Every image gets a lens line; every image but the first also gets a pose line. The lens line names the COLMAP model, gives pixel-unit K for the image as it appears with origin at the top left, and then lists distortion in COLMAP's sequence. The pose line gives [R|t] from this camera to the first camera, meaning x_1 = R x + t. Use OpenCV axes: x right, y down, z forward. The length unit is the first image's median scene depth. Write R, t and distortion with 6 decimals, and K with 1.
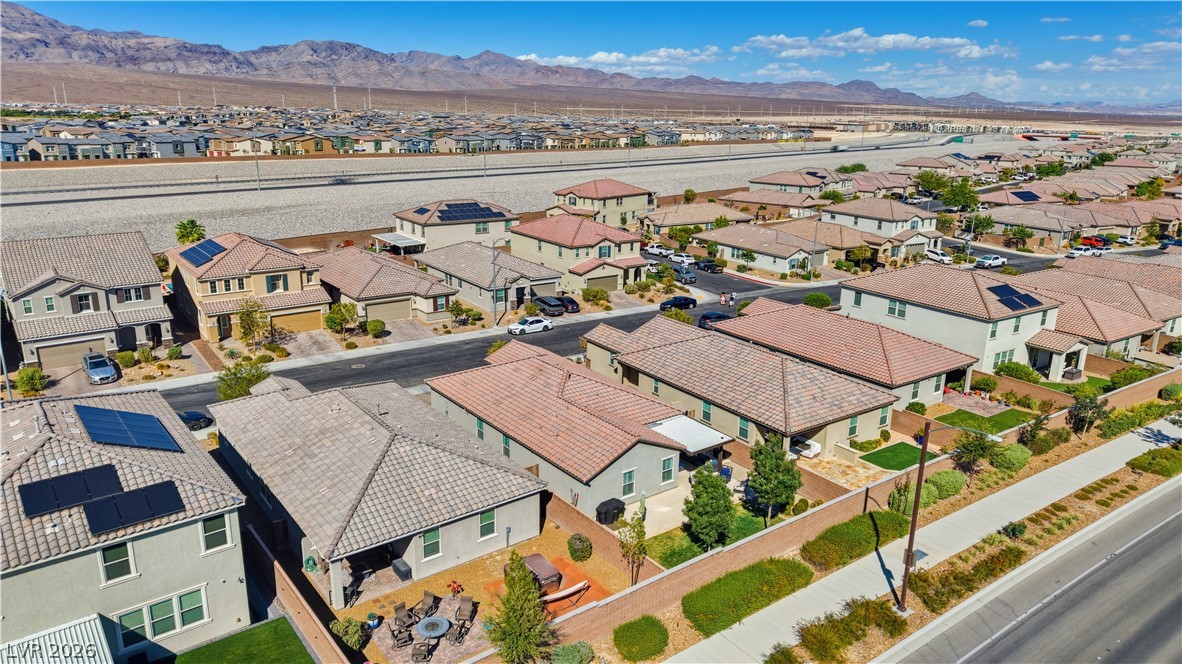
lens RADIAL K [[774.4, 0, 585.0], [0, 774.4, 328.9], [0, 0, 1]] dist [-0.001312, -0.009560]
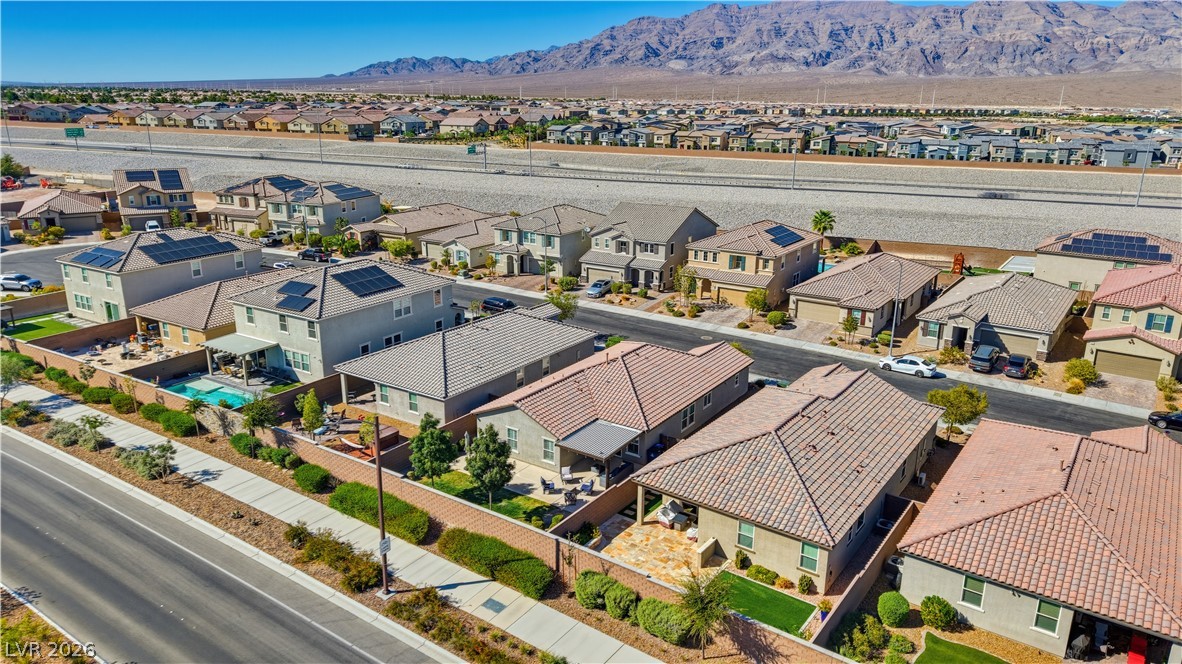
lens RADIAL K [[774.4, 0, 583.9], [0, 774.4, 336.1], [0, 0, 1]] dist [-0.001312, -0.009560]
pose [[0.317711, 0.257395, -0.912583, 0.606319], [-0.256049, 0.949984, 0.178802, -0.099149], [0.912961, 0.176859, 0.367726, 0.355647]]
